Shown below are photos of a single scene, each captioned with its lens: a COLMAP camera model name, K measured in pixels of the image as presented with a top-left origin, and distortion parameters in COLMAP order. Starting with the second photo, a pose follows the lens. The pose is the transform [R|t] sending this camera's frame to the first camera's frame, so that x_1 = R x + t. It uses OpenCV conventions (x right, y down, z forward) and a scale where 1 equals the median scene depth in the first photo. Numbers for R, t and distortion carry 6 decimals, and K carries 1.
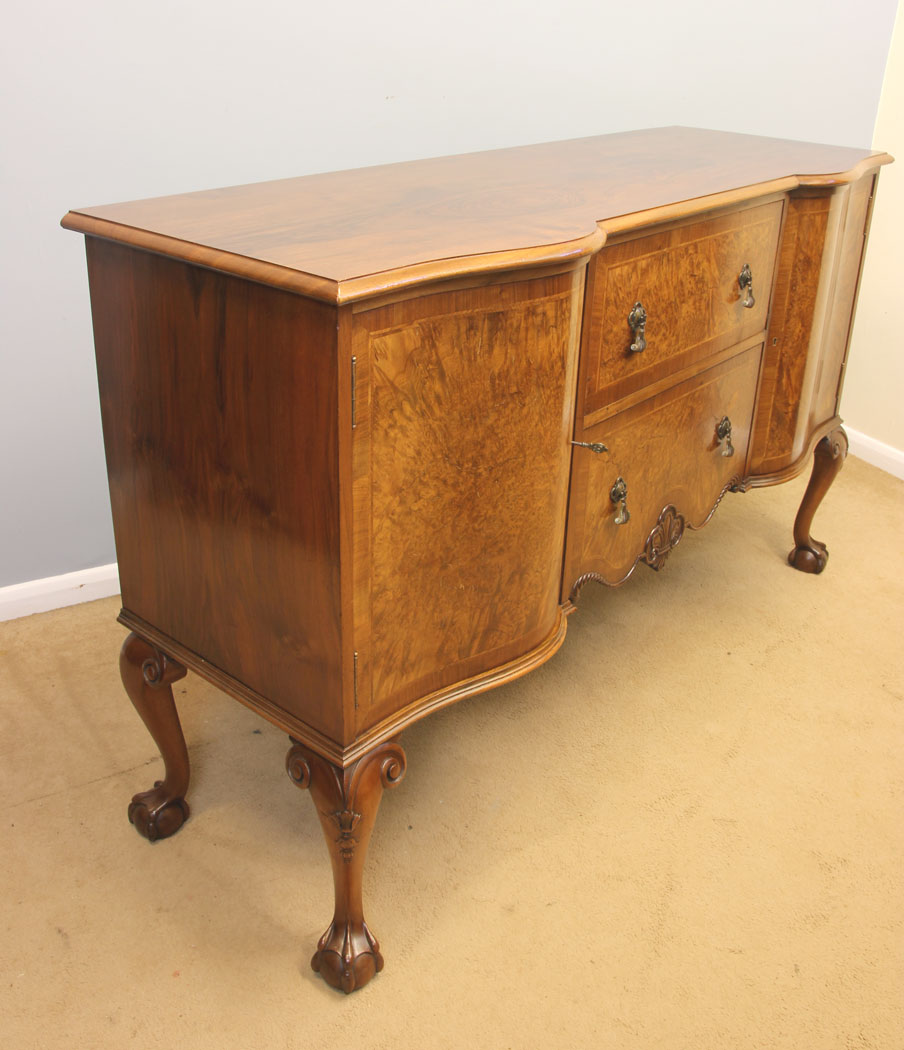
lens RADIAL K [[1066.9, 0, 452.3], [0, 1066.9, 447.6], [0, 0, 1]] dist [-0.128577, 0.136065]
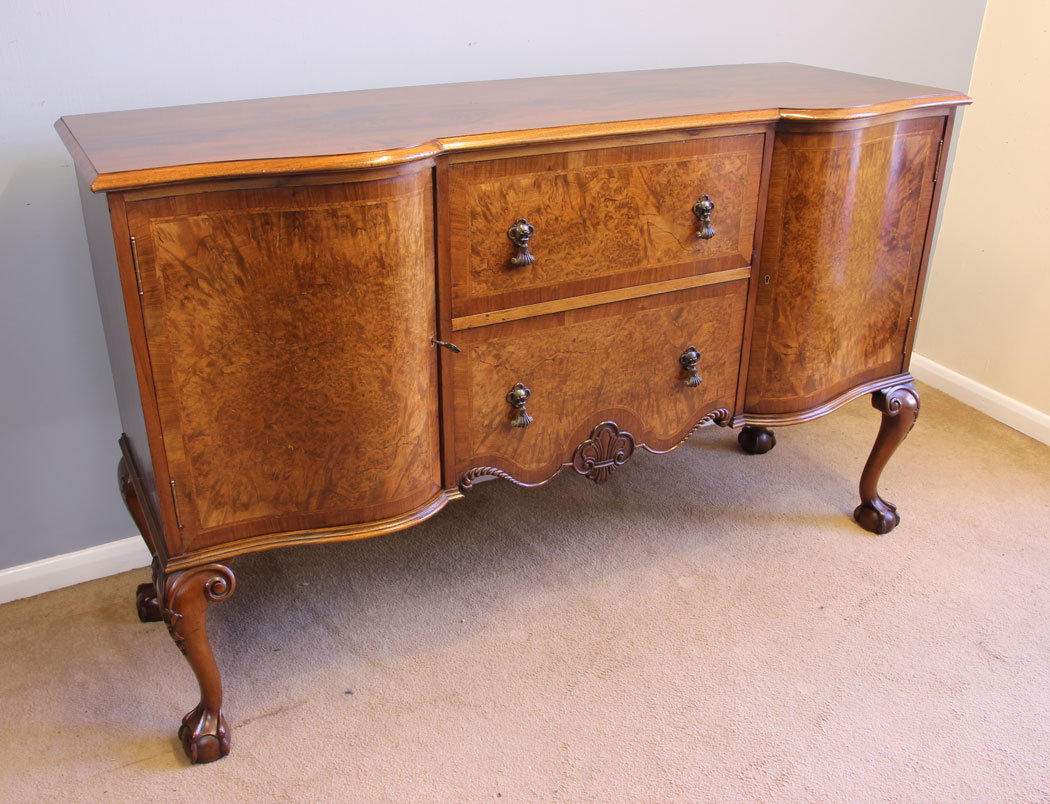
lens RADIAL K [[993.4, 0, 497.0], [0, 993.4, 420.1], [0, 0, 1]] dist [-0.128663, 0.134175]
pose [[0.922336, 0.142349, -0.359213, 0.616084], [-0.124330, 0.989559, 0.072904, -0.006937], [0.365840, -0.022581, 0.930404, 0.069716]]
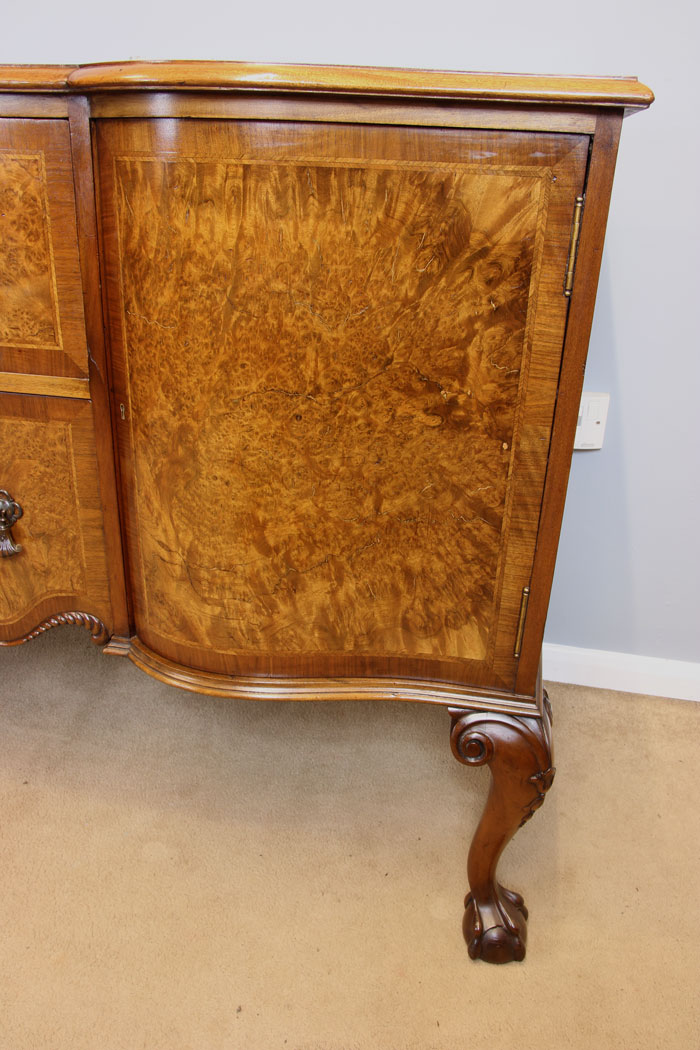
lens RADIAL K [[827.6, 0, 357.3], [0, 827.6, 535.8], [0, 0, 1]] dist [-0.132551, 0.112076]
pose [[0.492517, 0.366962, -0.789155, 1.046878], [-0.364760, 0.910313, 0.195653, -0.243457], [0.790176, 0.191490, 0.582198, 1.260786]]
